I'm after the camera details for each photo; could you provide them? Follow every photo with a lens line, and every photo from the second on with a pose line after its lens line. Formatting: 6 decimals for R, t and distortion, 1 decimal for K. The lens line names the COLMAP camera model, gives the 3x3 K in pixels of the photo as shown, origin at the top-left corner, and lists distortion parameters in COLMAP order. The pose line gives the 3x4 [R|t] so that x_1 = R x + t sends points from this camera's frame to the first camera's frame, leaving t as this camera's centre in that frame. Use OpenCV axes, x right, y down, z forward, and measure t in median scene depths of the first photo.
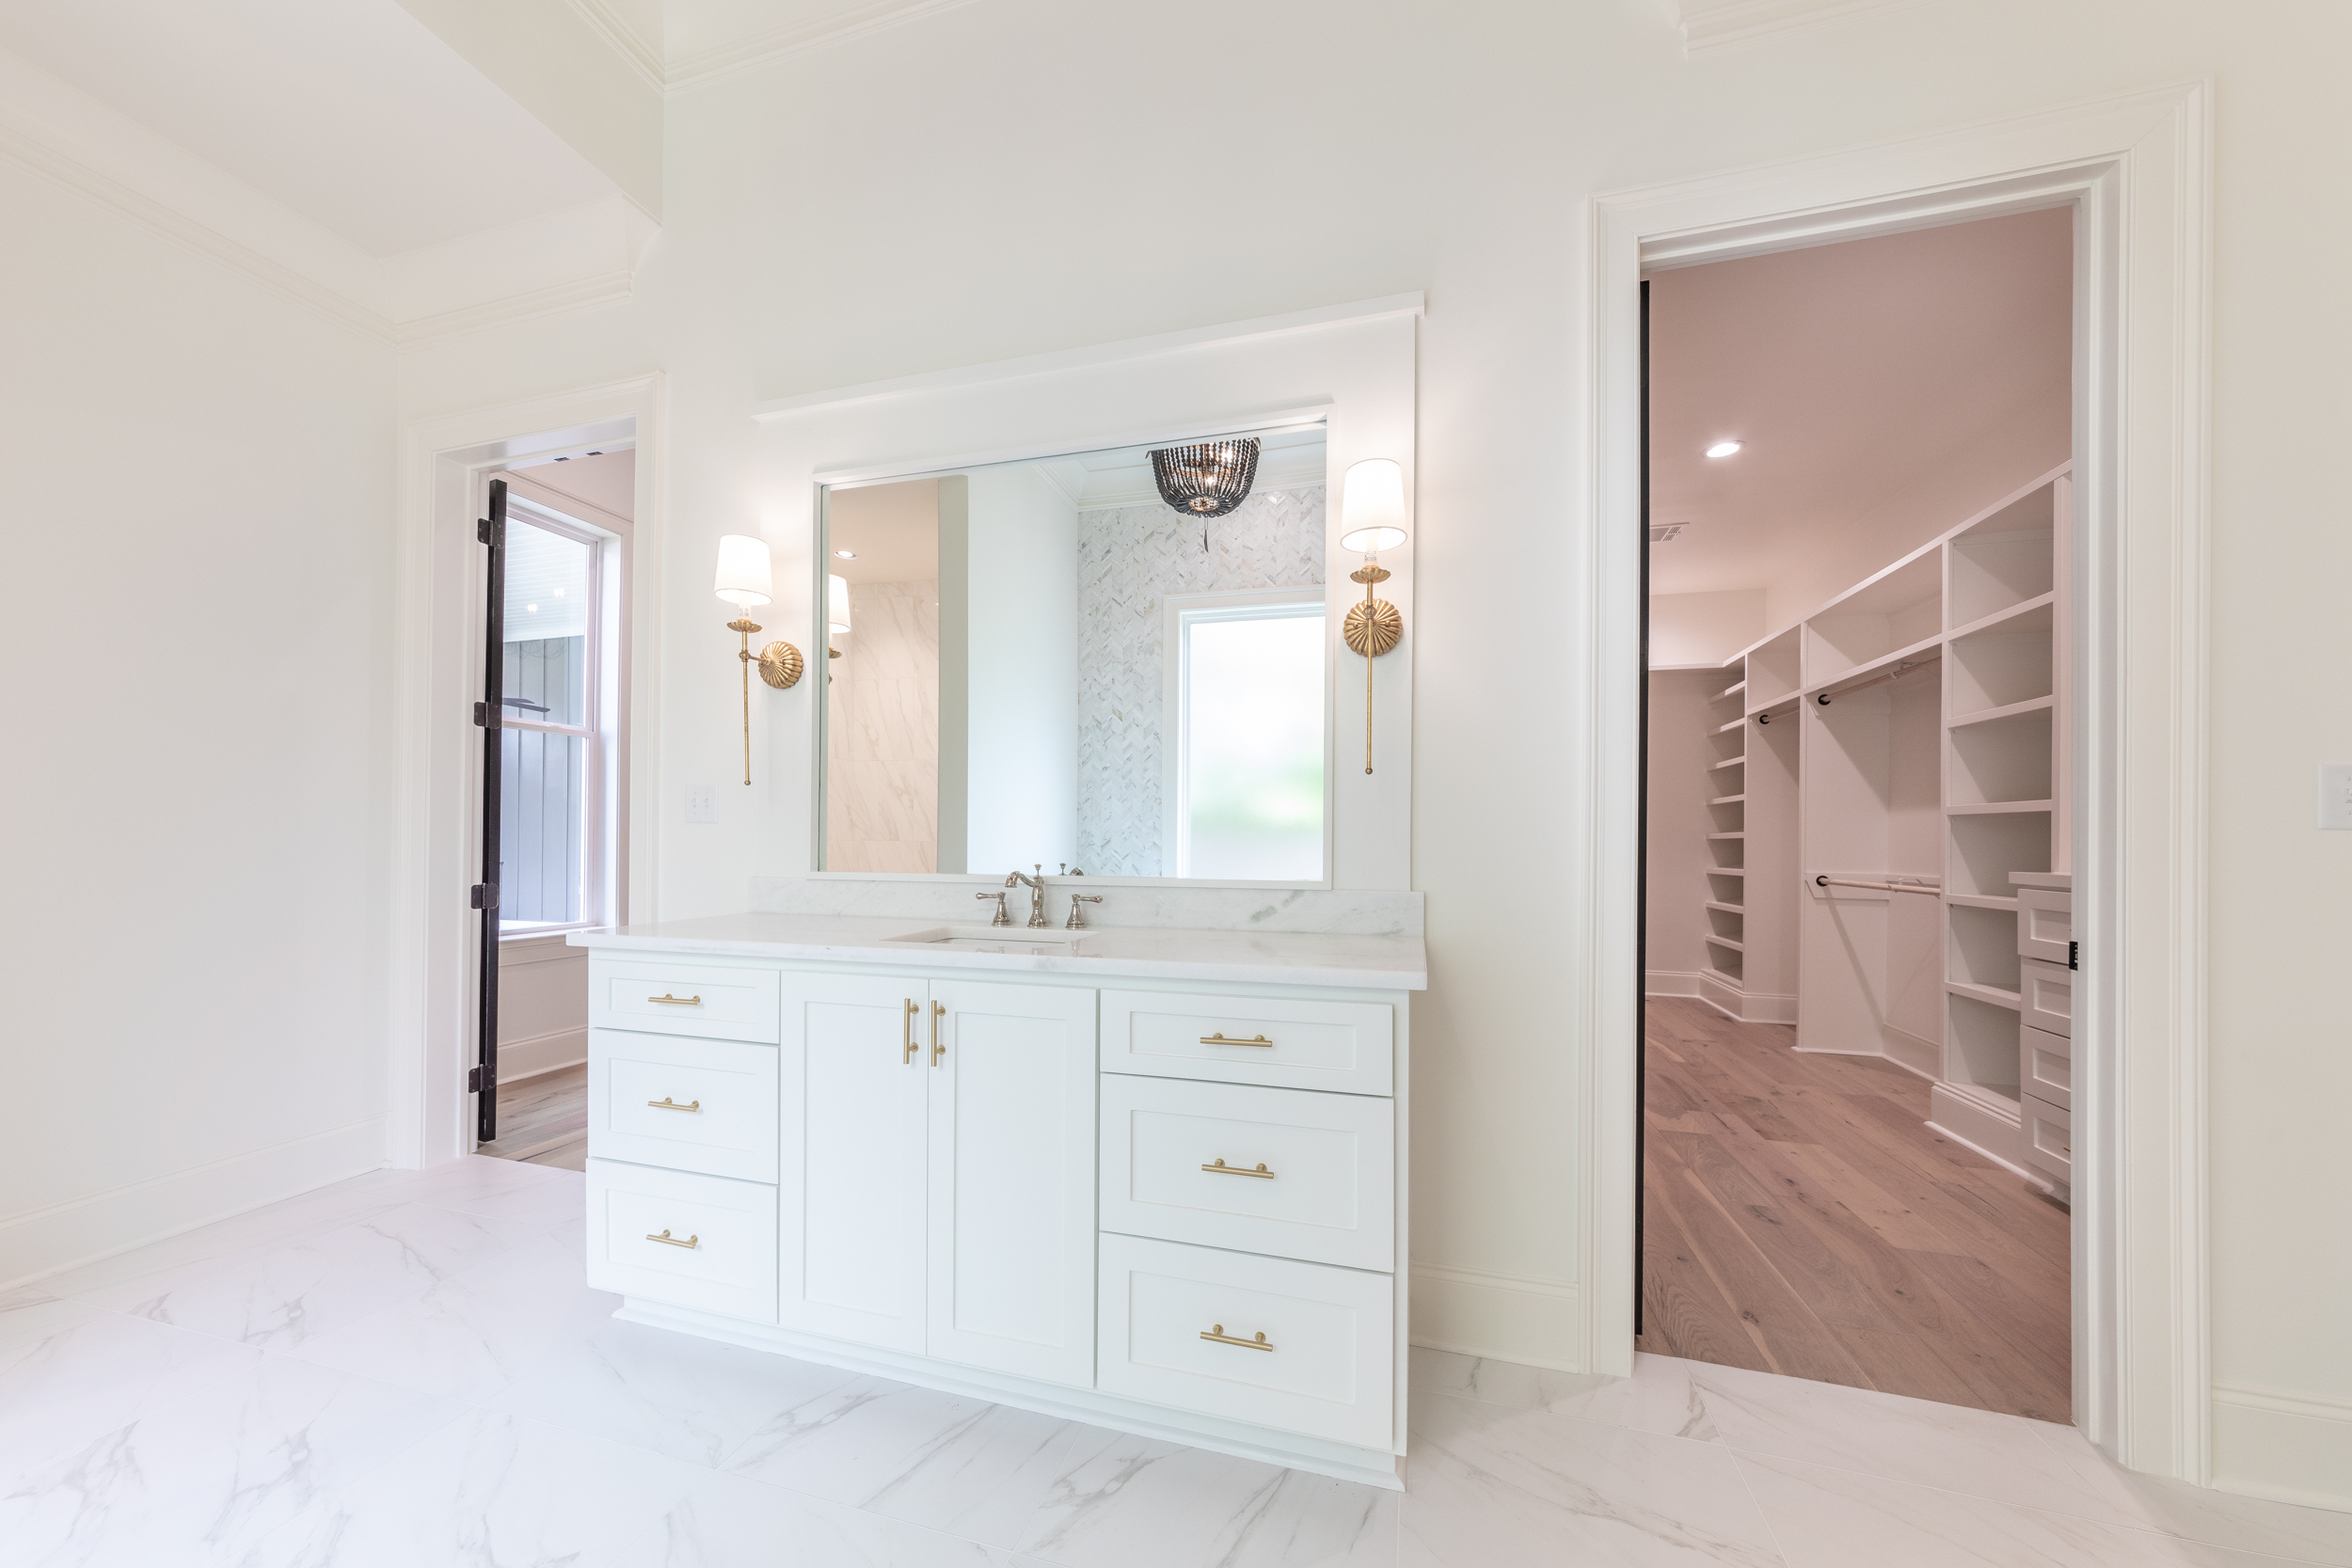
lens RADIAL K [[833.0, 0, 1180.4], [0, 833.0, 836.2], [0, 0, 1]] dist [-0.000928, 0.000046]
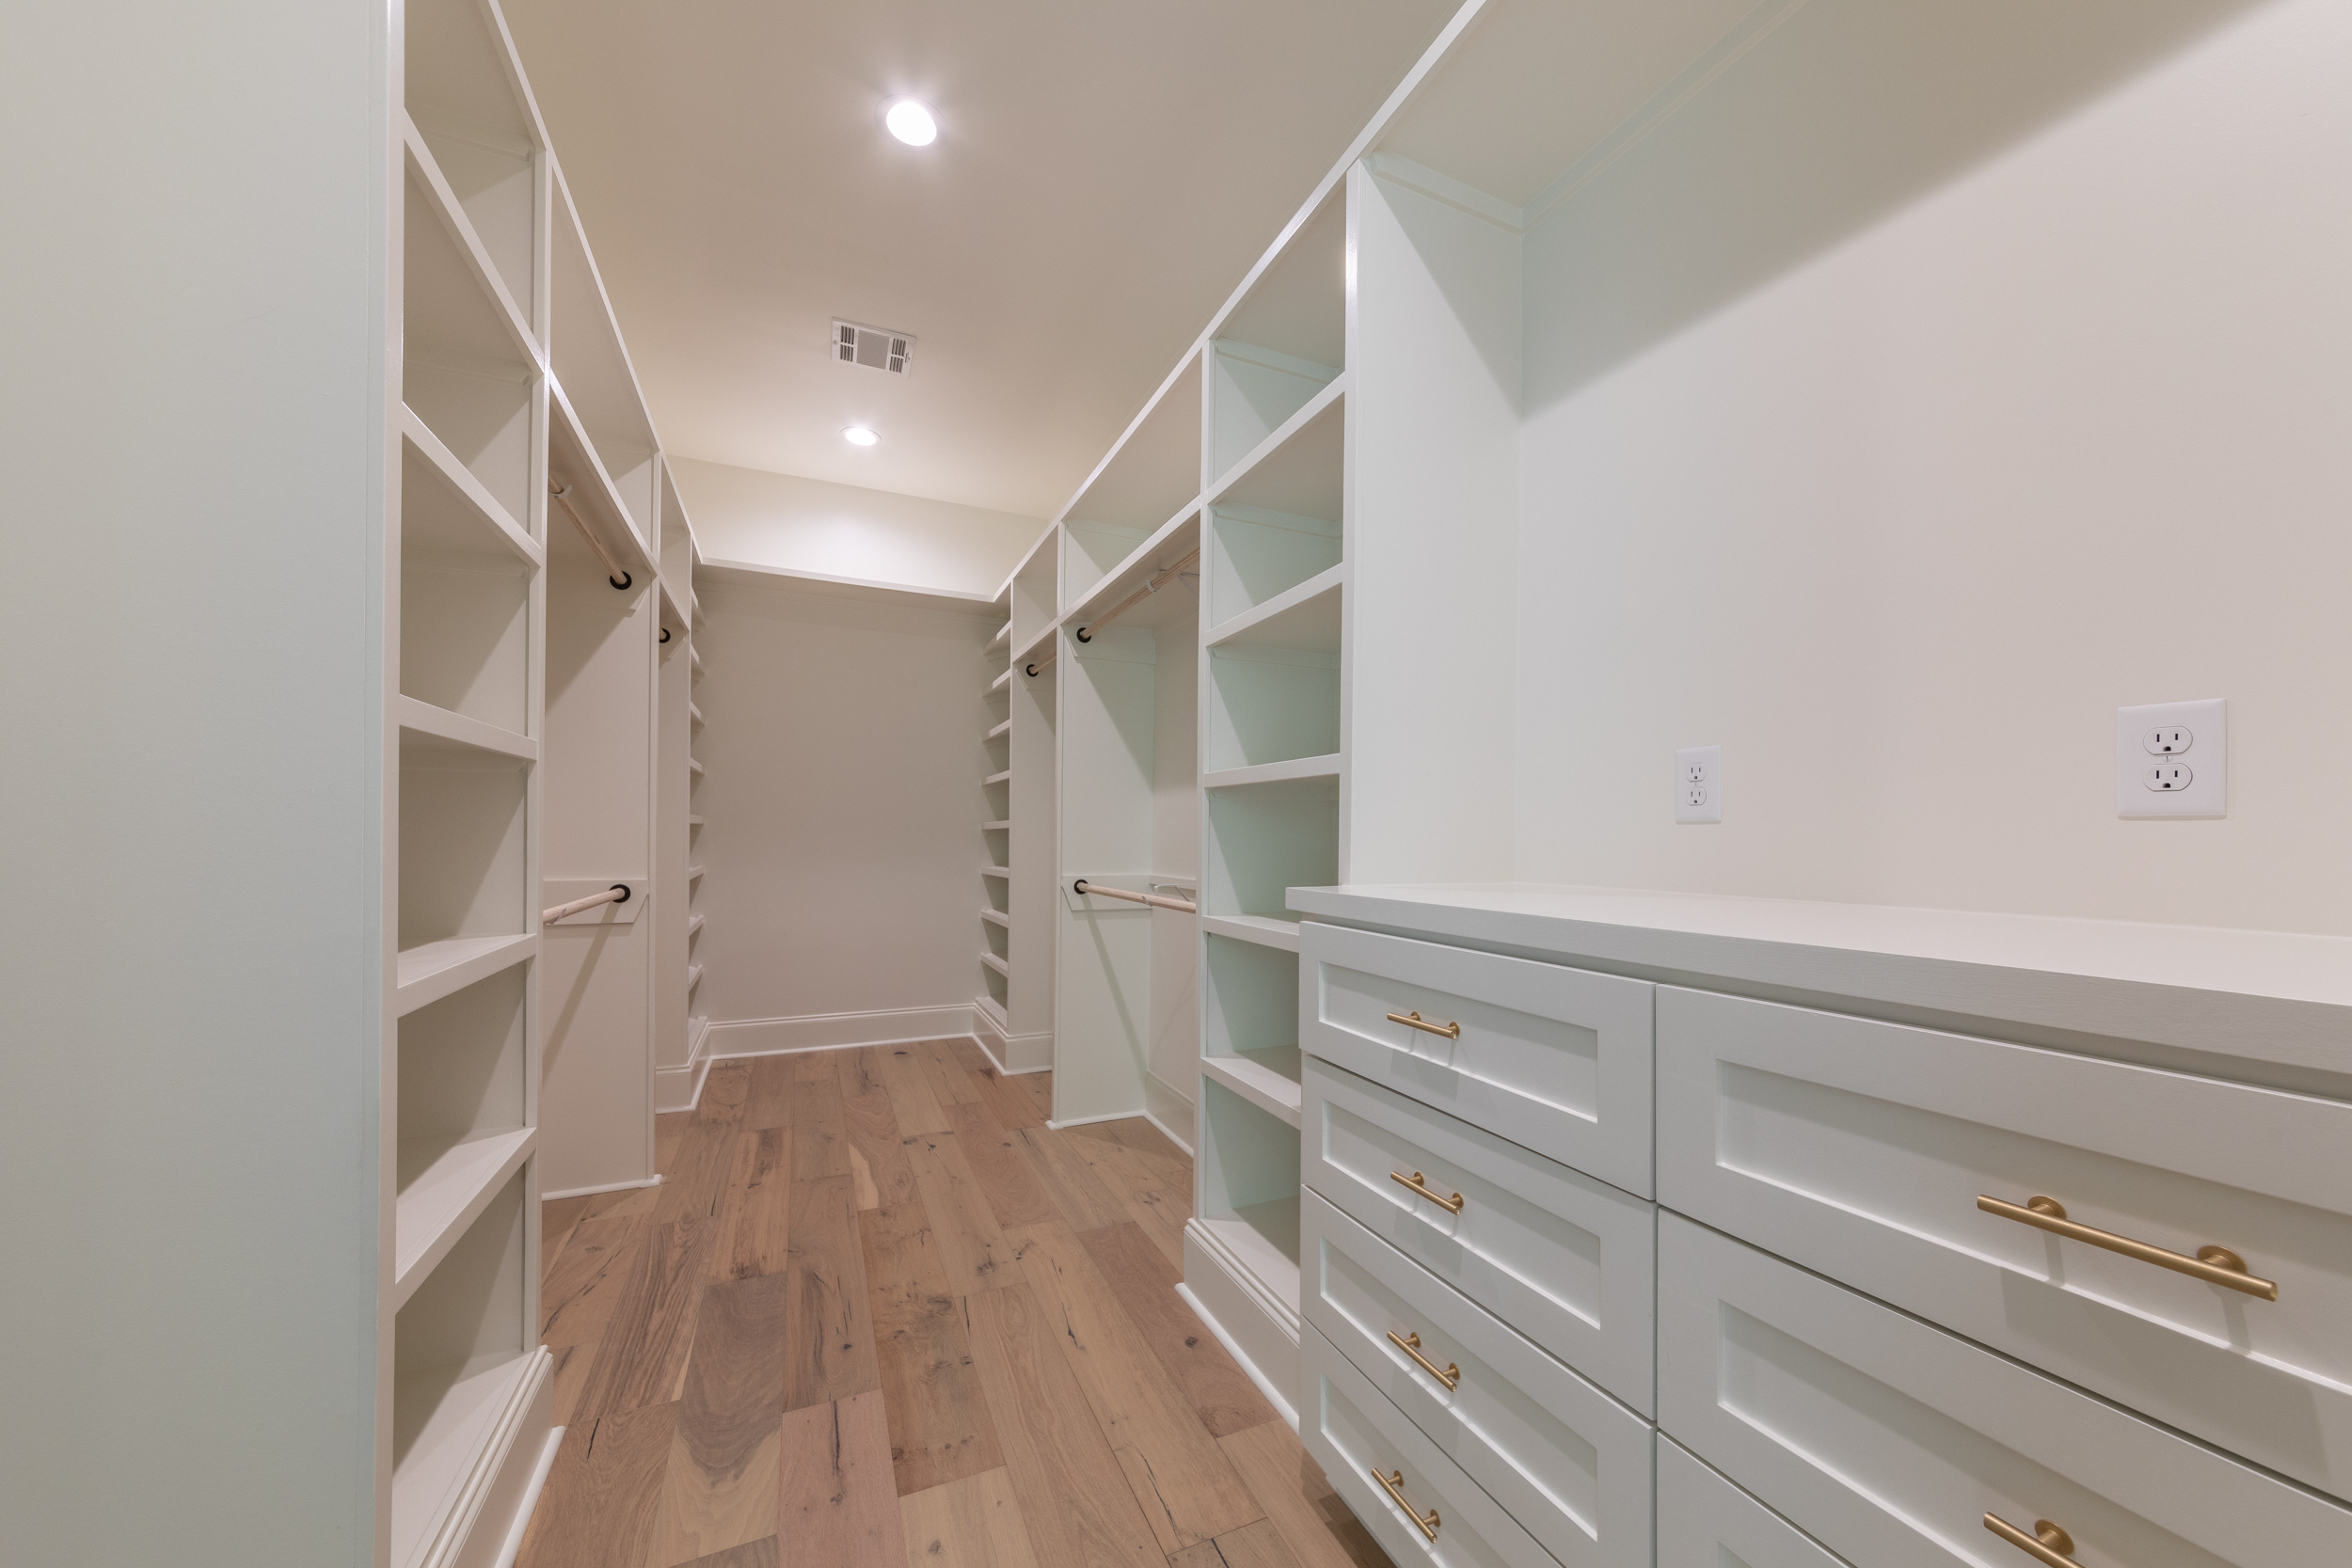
lens RADIAL K [[833.0, 0, 1180.4], [0, 833.0, 836.2], [0, 0, 1]] dist [-0.000928, 0.000046]
pose [[0.762712, -0.002744, 0.646733, 0.407470], [-0.003071, 0.999964, 0.007864, 0.004268], [-0.646731, -0.007984, 0.762676, 0.433547]]
